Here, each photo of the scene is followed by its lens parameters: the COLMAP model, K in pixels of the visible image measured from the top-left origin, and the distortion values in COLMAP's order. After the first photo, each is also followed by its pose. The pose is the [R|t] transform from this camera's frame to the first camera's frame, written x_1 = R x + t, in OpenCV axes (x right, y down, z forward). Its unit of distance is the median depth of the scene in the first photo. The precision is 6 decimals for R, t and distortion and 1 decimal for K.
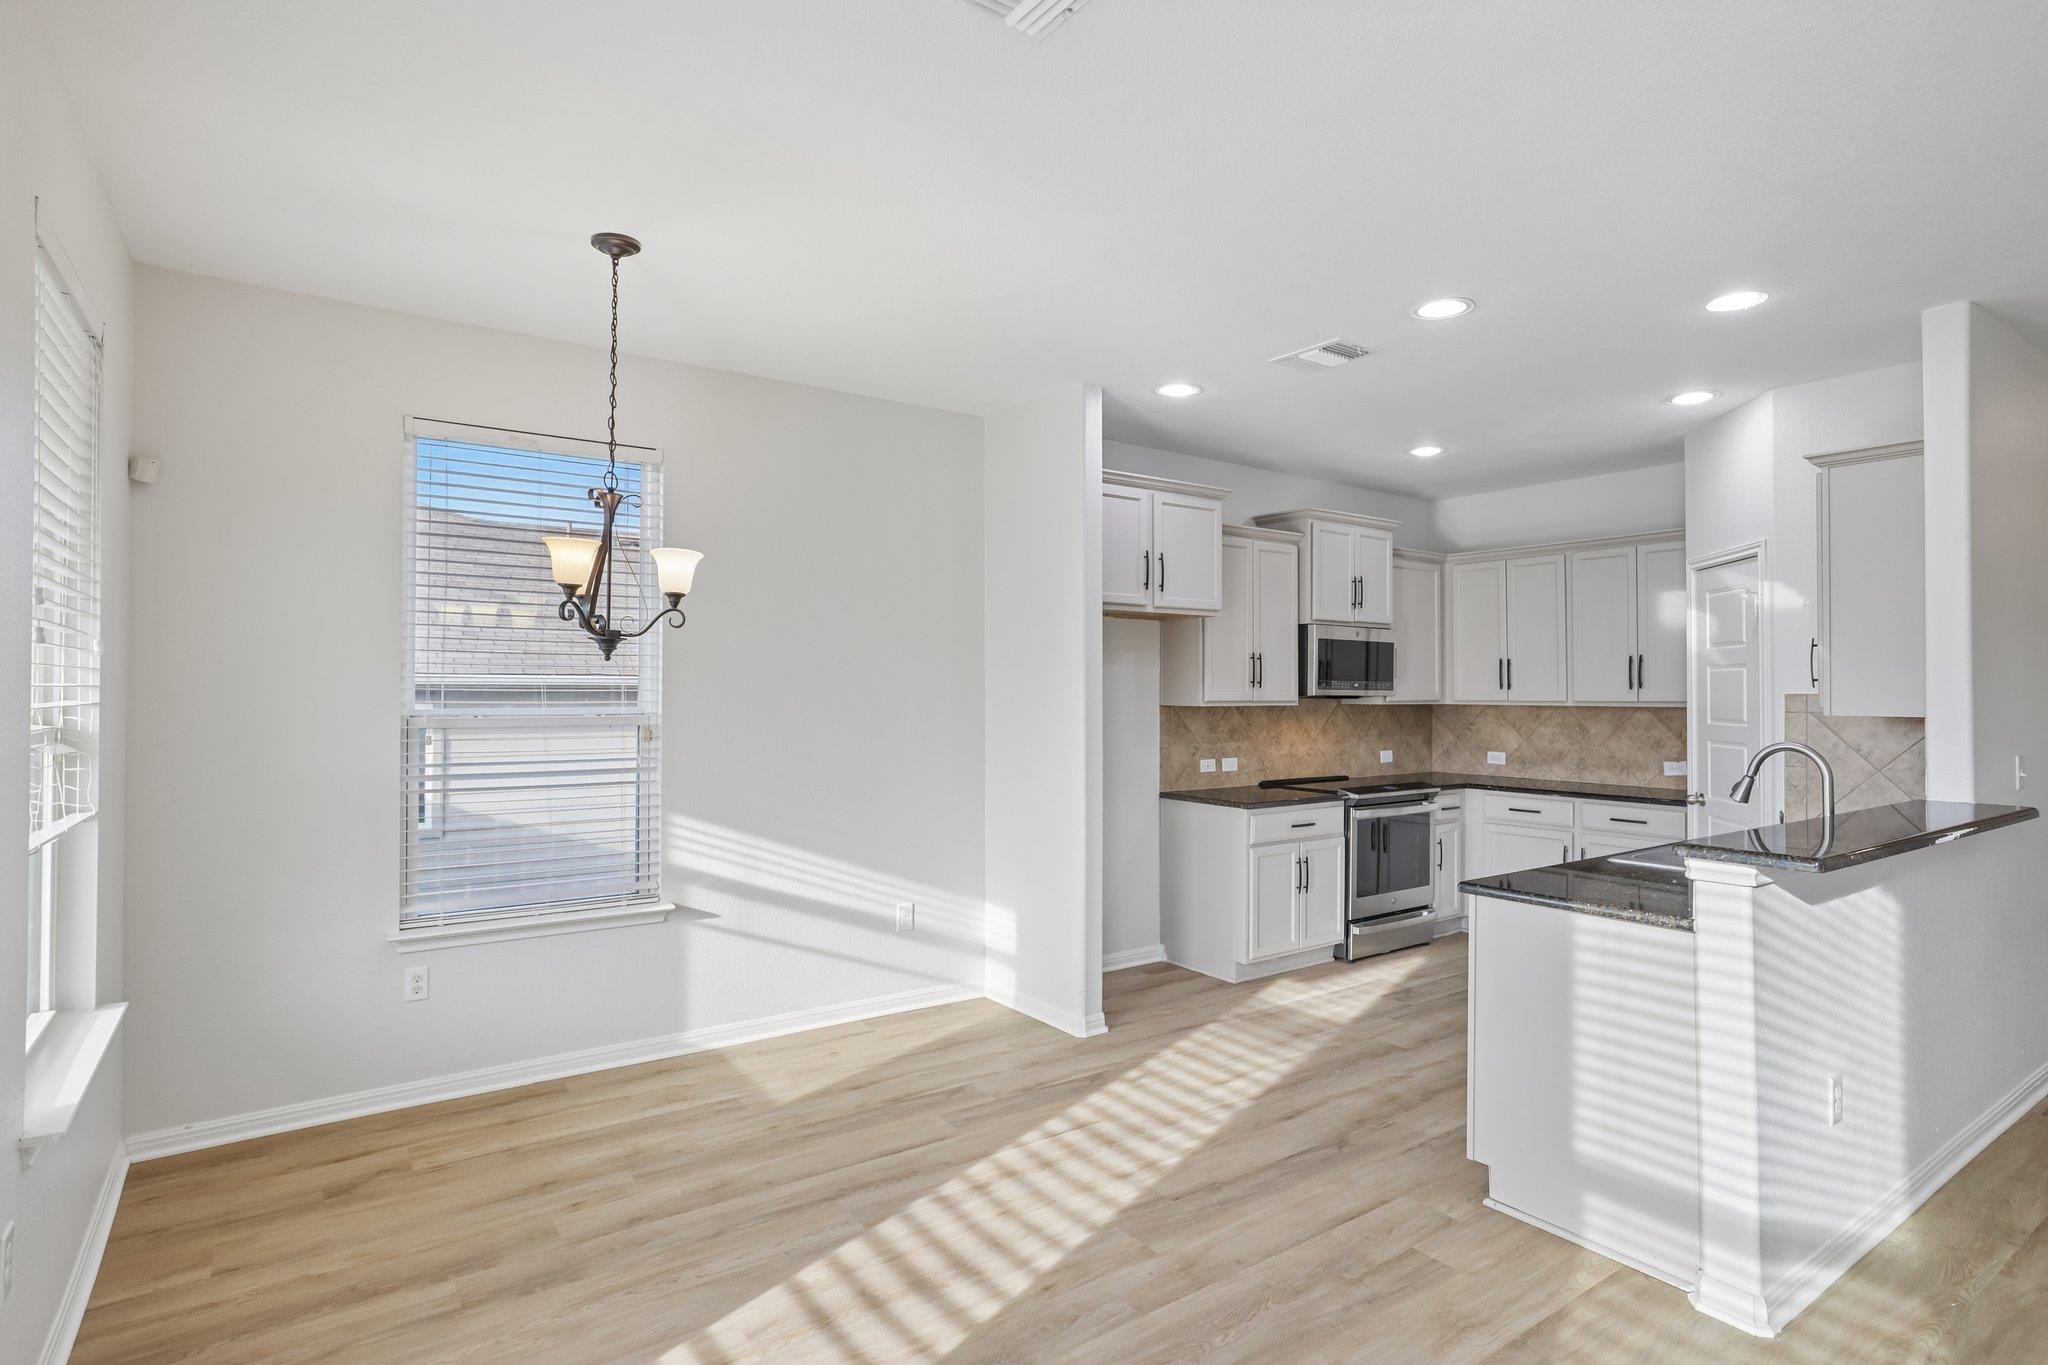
lens RADIAL K [[1042.3, 0, 1042.2], [0, 1042.3, 679.5], [0, 0, 1]] dist [-0.025464, 0.022015]
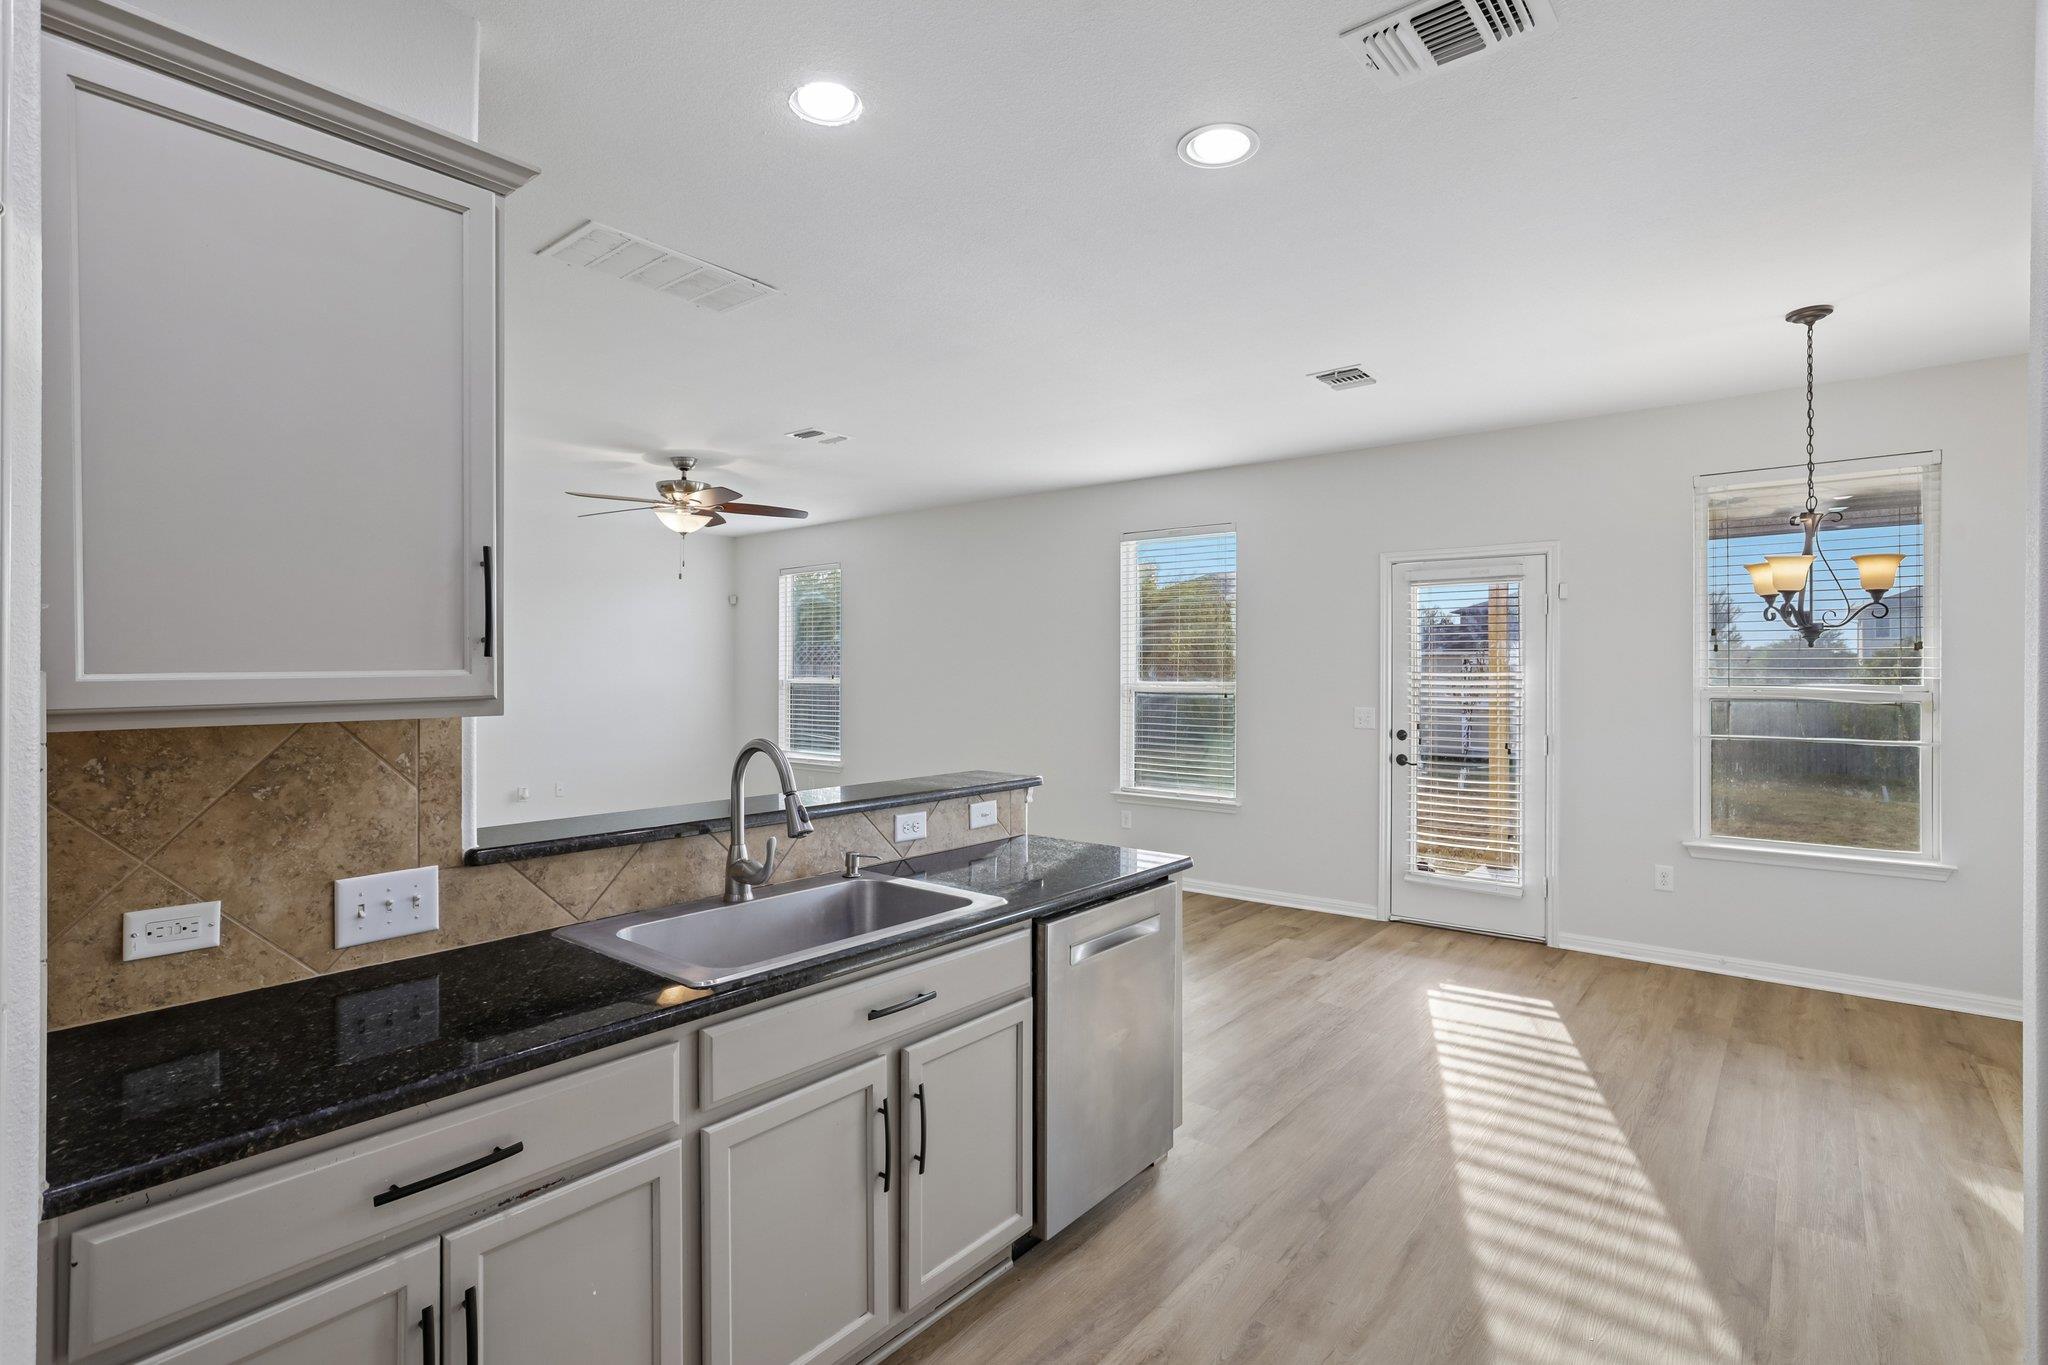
lens RADIAL K [[994.0, 0, 1014.4], [0, 994.0, 660.6], [0, 0, 1]] dist [-0.046695, 0.035762]
pose [[-0.968351, -0.006805, -0.249500, 0.537625], [-0.001910, 0.999801, -0.019855, 0.015355], [0.249586, -0.018750, -0.968171, 1.258262]]
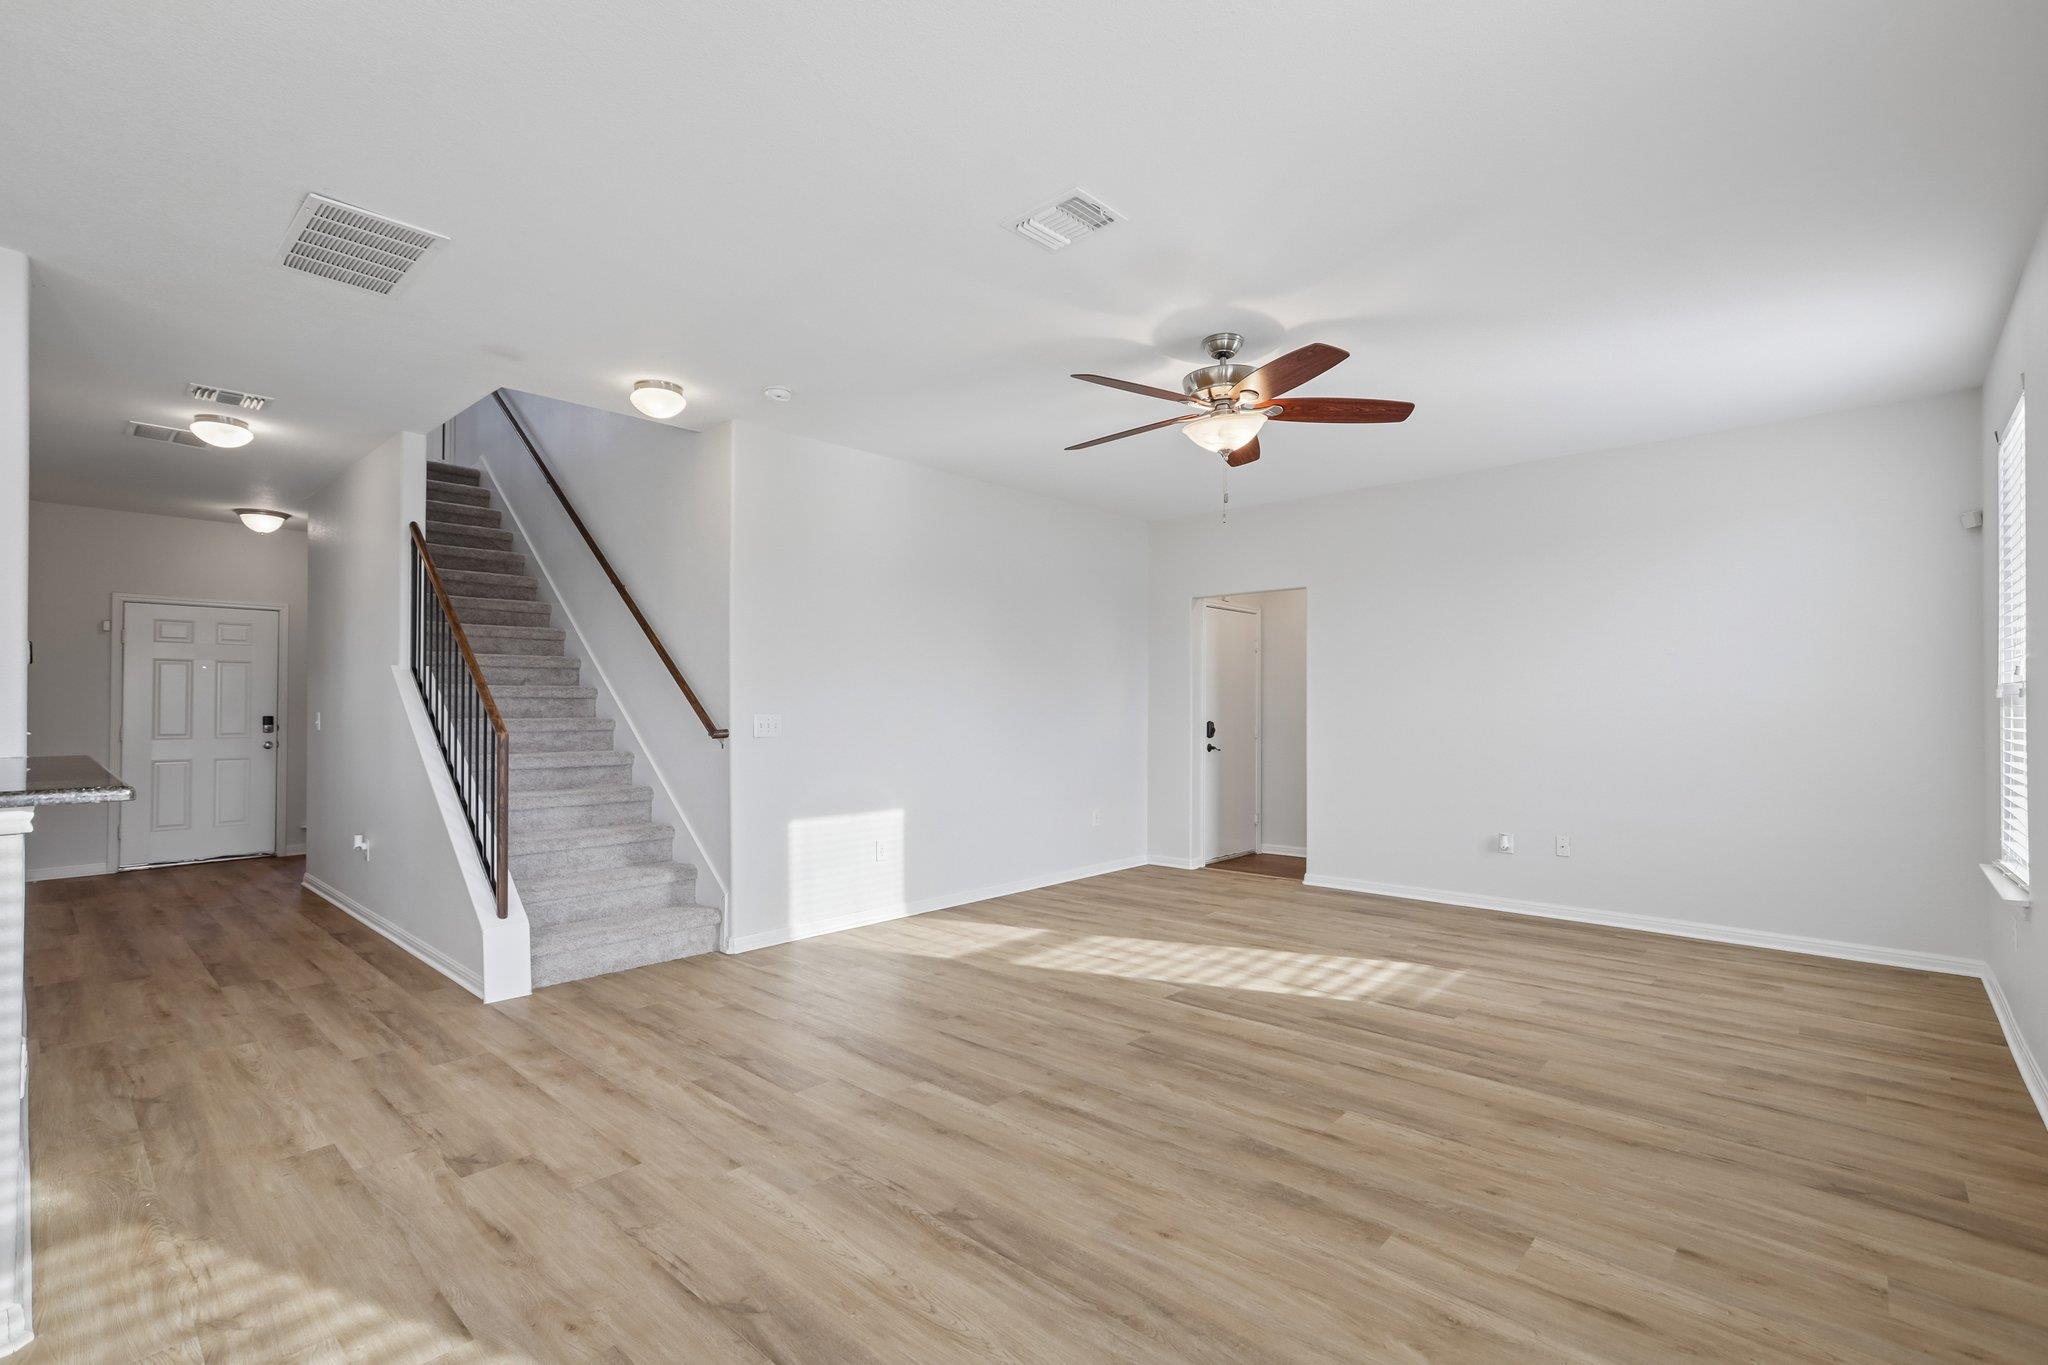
lens RADIAL K [[919.4, 0, 1024.0], [0, 919.4, 682.5], [0, 0, 1]] dist [-0.017337, 0.013416]
pose [[-0.201713, 0.019996, 0.979241, -0.136858], [-0.009508, 0.999704, -0.022373, 0.043830], [-0.979399, -0.013824, -0.201463, 0.176813]]
